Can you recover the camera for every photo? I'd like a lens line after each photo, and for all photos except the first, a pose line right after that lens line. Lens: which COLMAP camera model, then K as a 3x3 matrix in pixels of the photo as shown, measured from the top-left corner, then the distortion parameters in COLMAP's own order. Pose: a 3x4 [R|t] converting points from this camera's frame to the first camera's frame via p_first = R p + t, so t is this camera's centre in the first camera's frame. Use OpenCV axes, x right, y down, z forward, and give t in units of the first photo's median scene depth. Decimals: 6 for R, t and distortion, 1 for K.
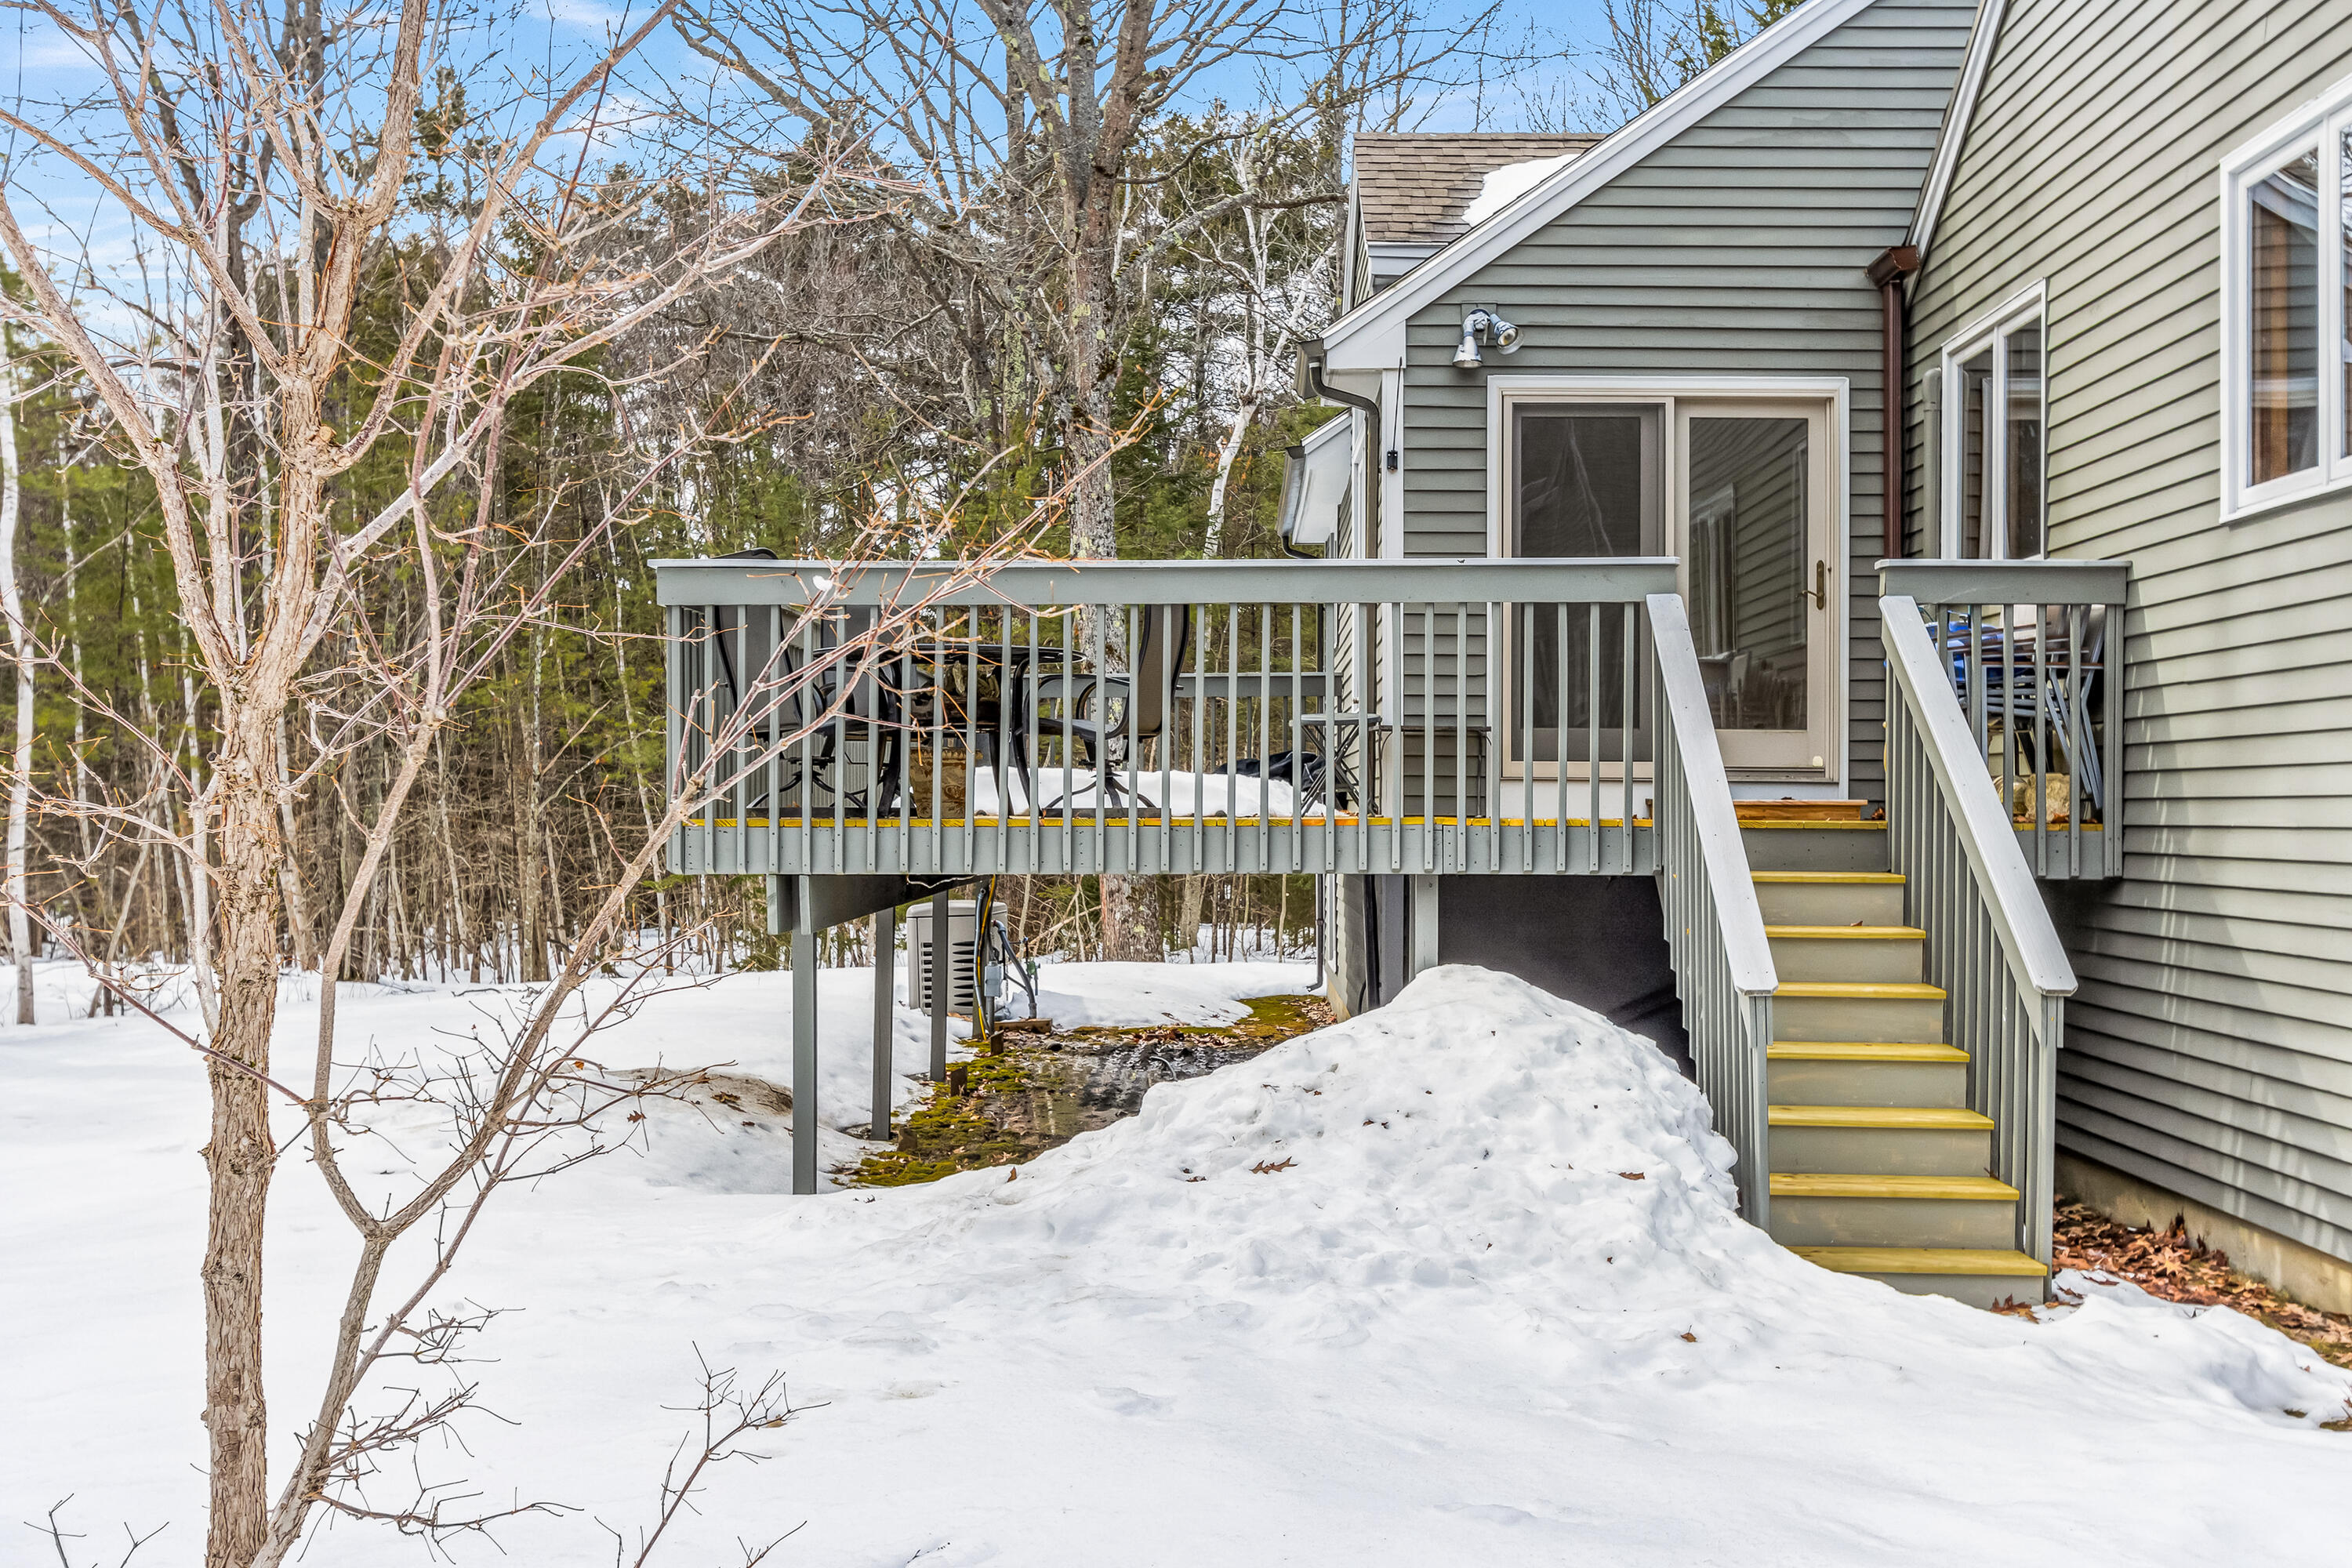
lens RADIAL K [[2322.3, 0, 1176.0], [0, 2322.3, 784.0], [0, 0, 1]] dist [-0.004932, -0.001278]
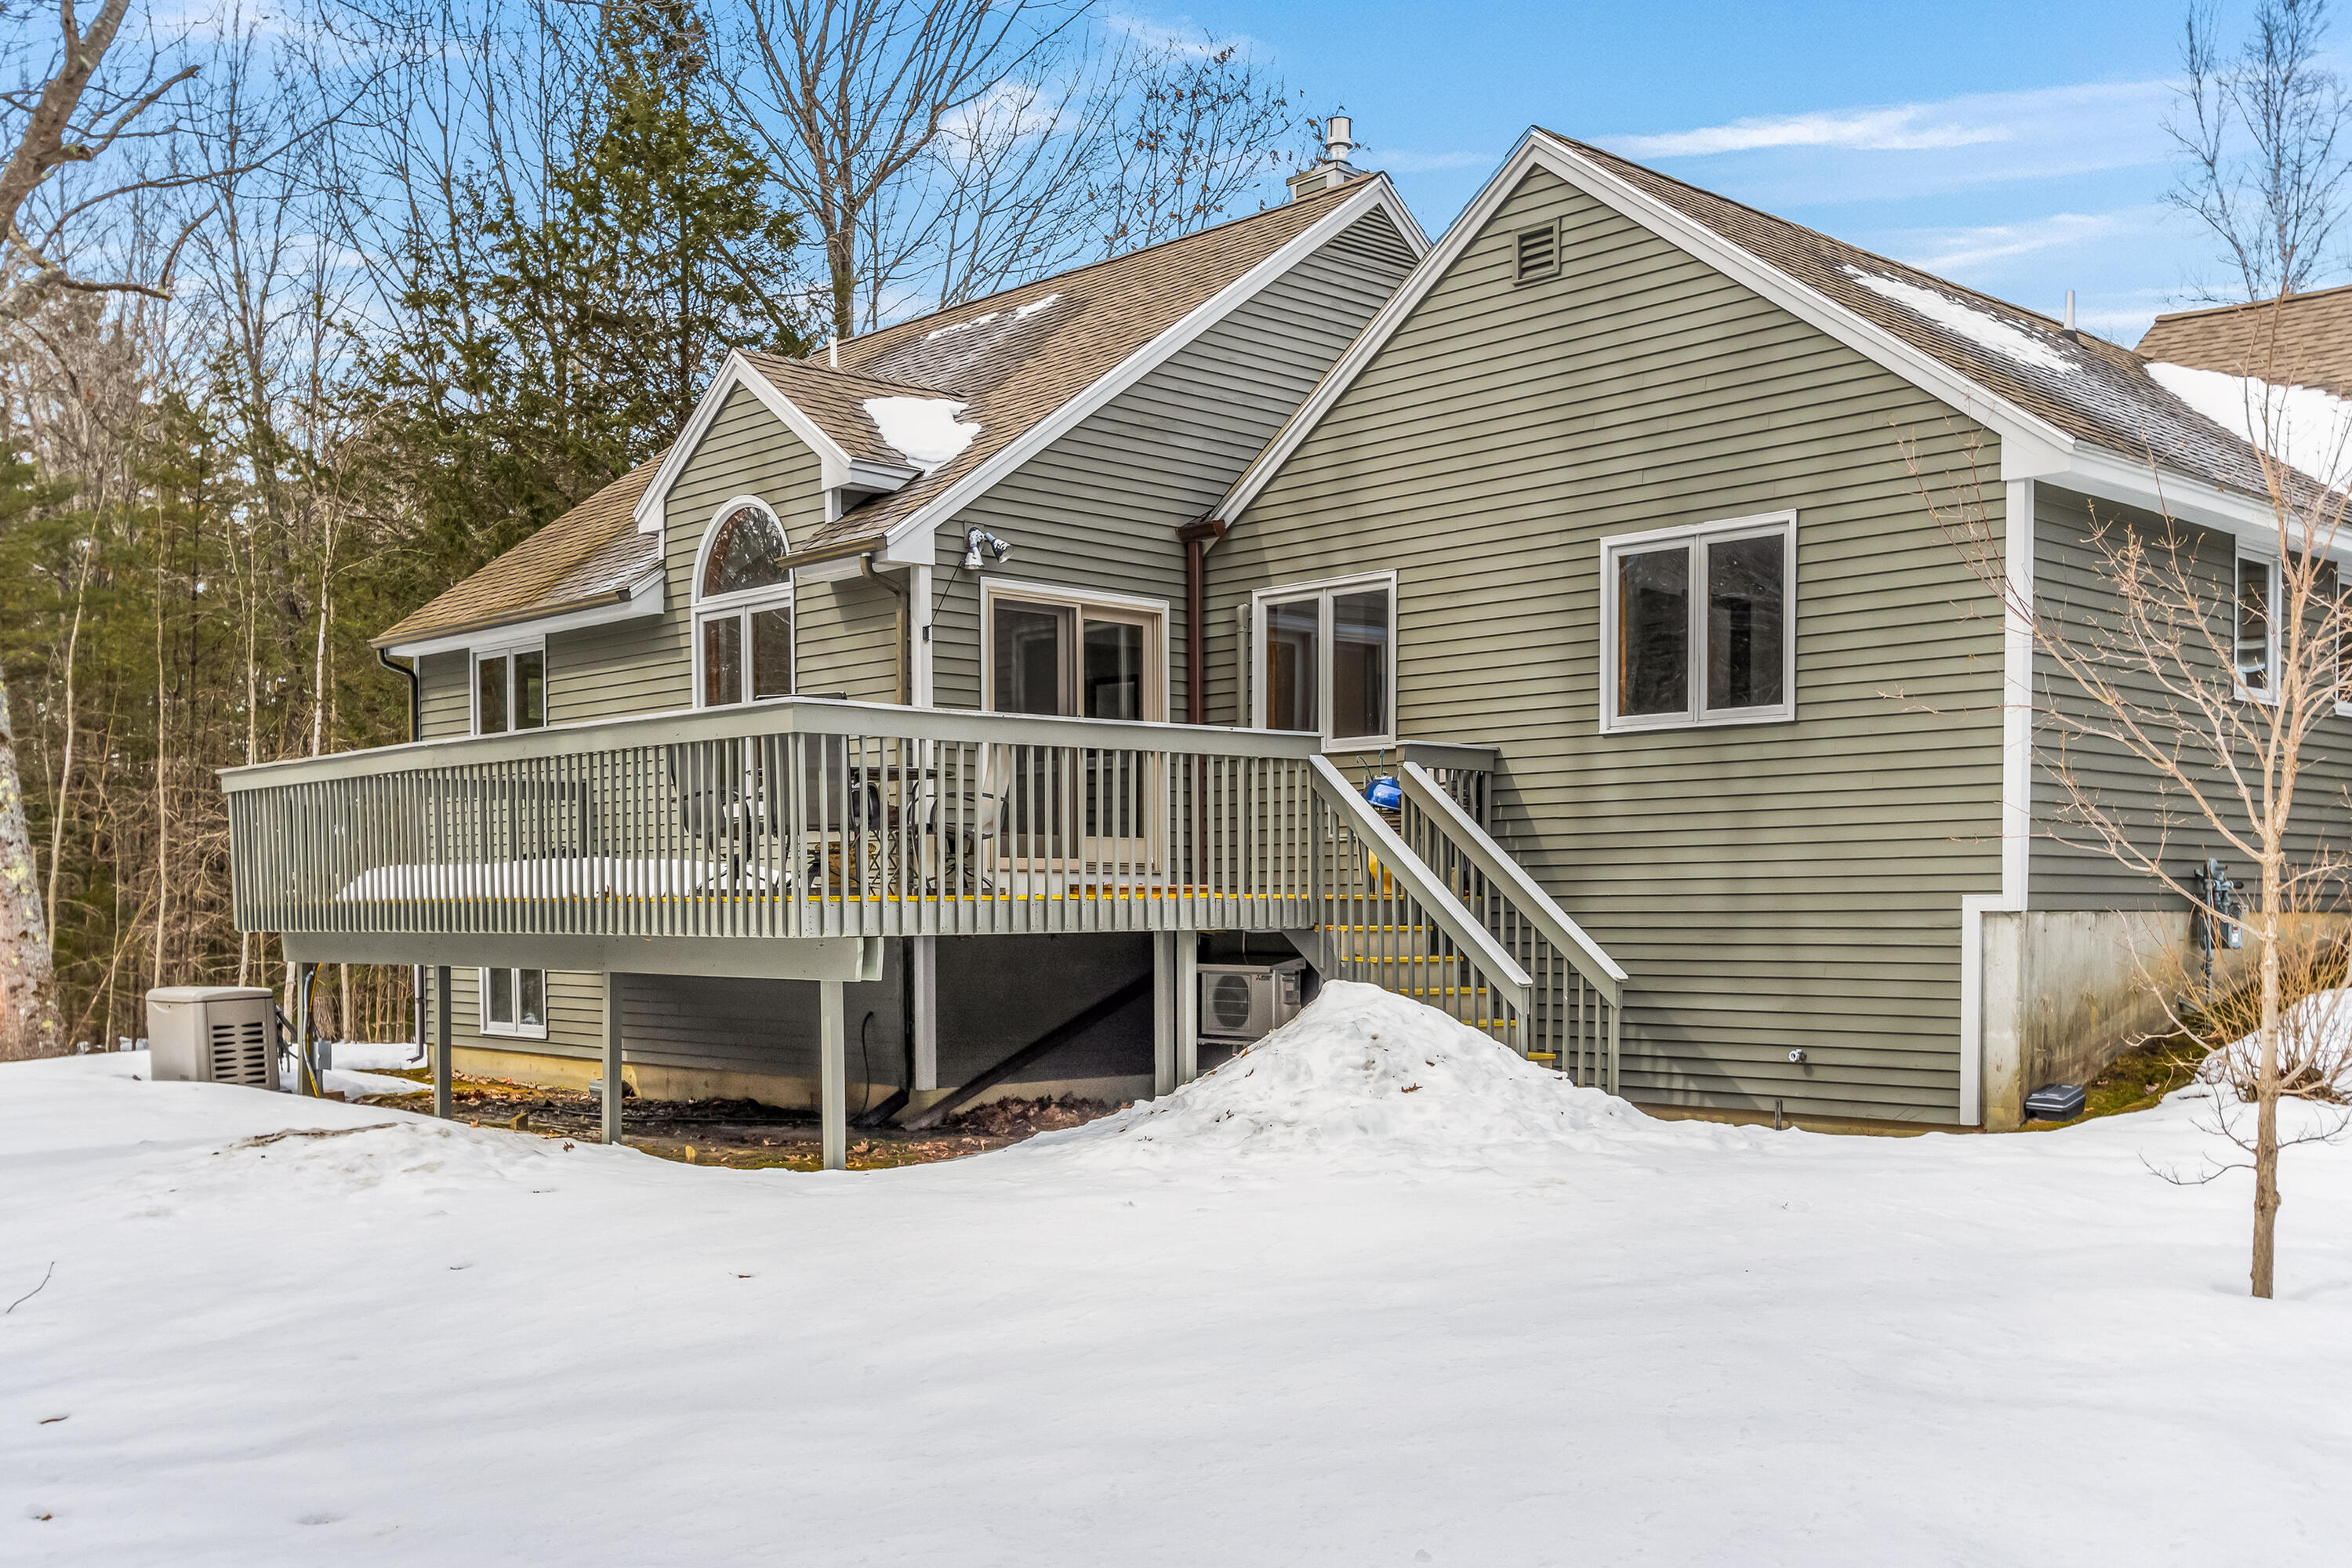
lens RADIAL K [[2290.7, 0, 1175.5], [0, 2290.7, 907.4], [0, 0, 1]] dist [0.005979, 0.005920]
pose [[0.711724, -0.004899, 0.702442, -0.738961], [-0.002031, 0.999957, 0.009033, 0.007231], [-0.702456, -0.007856, 0.711683, -0.045608]]
